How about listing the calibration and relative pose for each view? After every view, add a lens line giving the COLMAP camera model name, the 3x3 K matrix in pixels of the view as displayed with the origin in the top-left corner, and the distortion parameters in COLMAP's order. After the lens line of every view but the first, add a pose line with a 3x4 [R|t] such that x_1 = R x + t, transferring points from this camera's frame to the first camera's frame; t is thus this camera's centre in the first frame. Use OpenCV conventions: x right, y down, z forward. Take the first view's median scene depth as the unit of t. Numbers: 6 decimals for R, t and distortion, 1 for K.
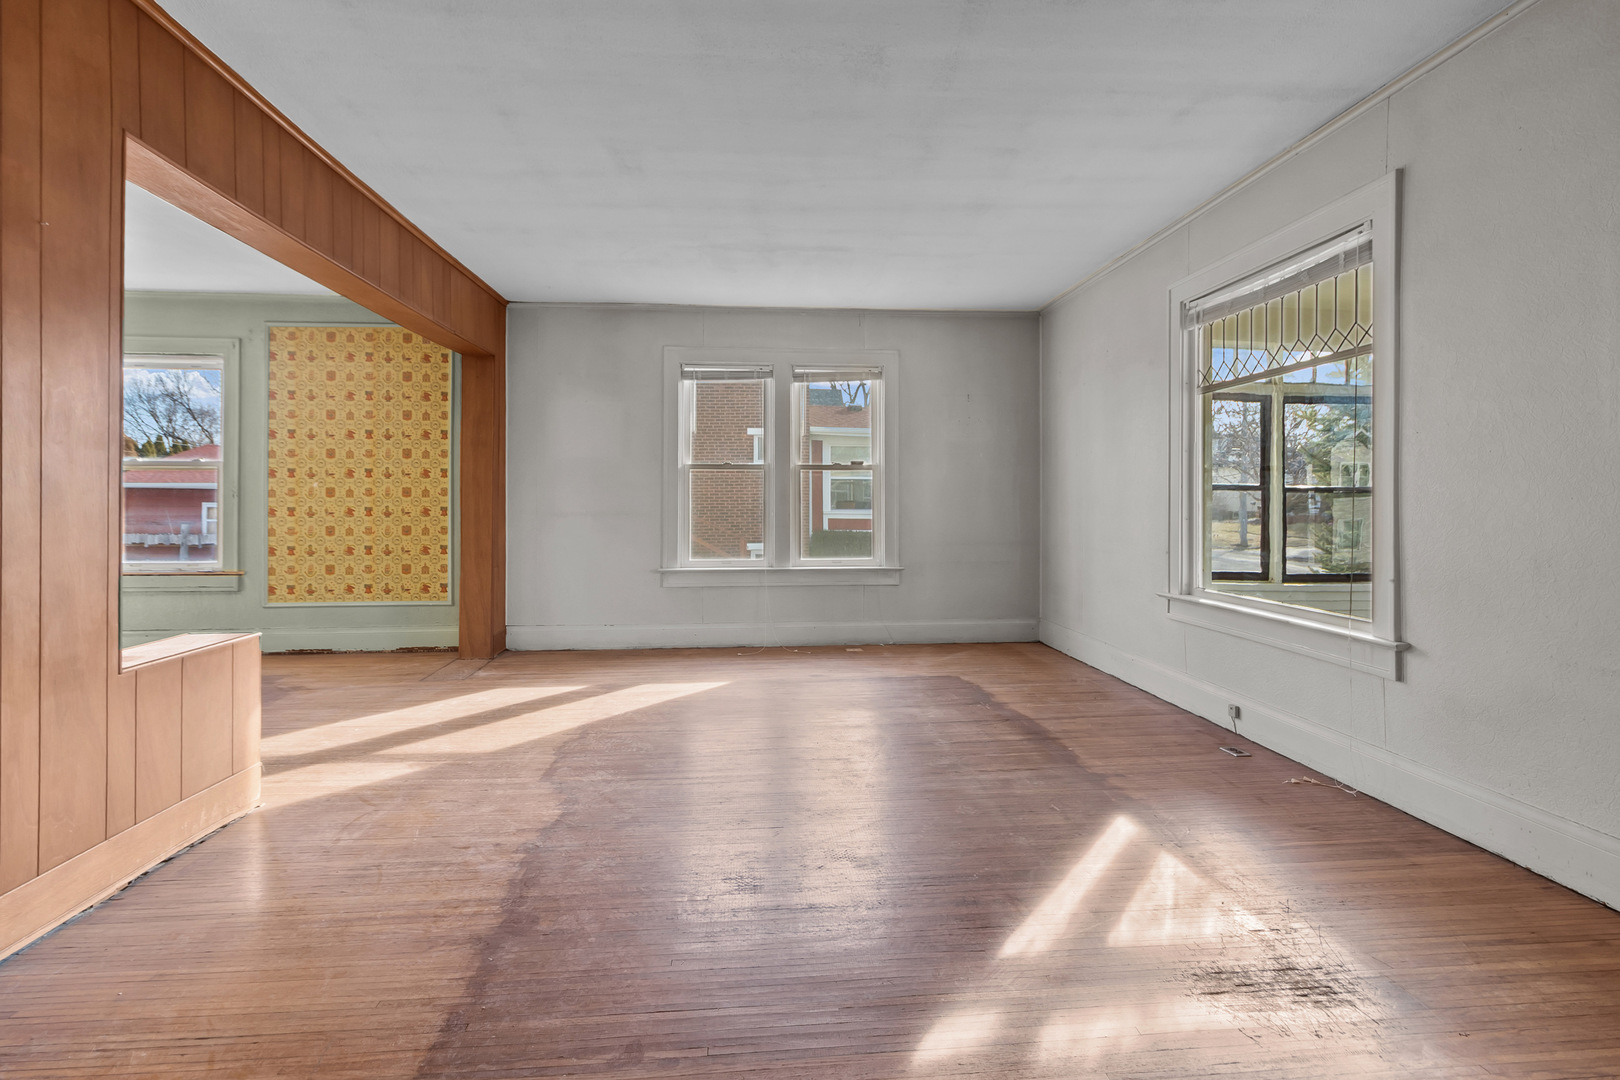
lens RADIAL K [[764.5, 0, 799.7], [0, 764.5, 514.9], [0, 0, 1]] dist [0.000099, 0.000042]
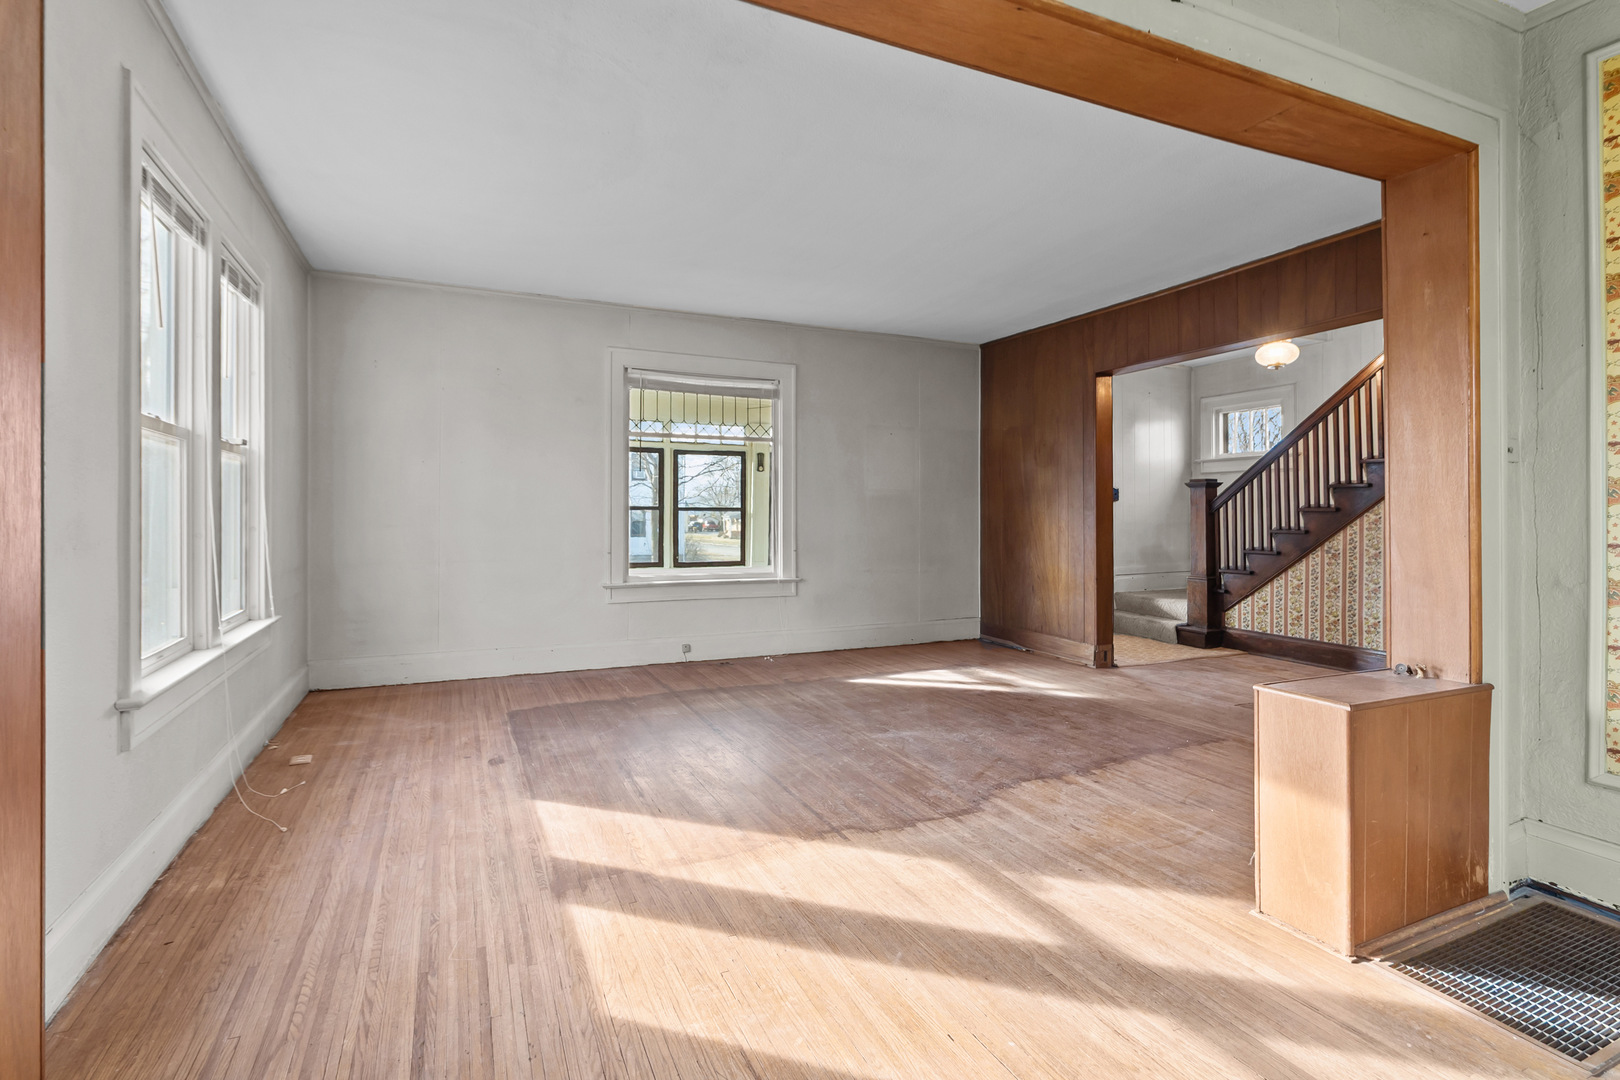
lens RADIAL K [[764.5, 0, 799.7], [0, 764.5, 514.9], [0, 0, 1]] dist [0.000099, 0.000042]
pose [[-0.348225, 0.000815, 0.937411, -1.205871], [0.009362, 0.999953, 0.002609, -0.024730], [-0.937364, 0.009685, -0.348216, 1.612614]]
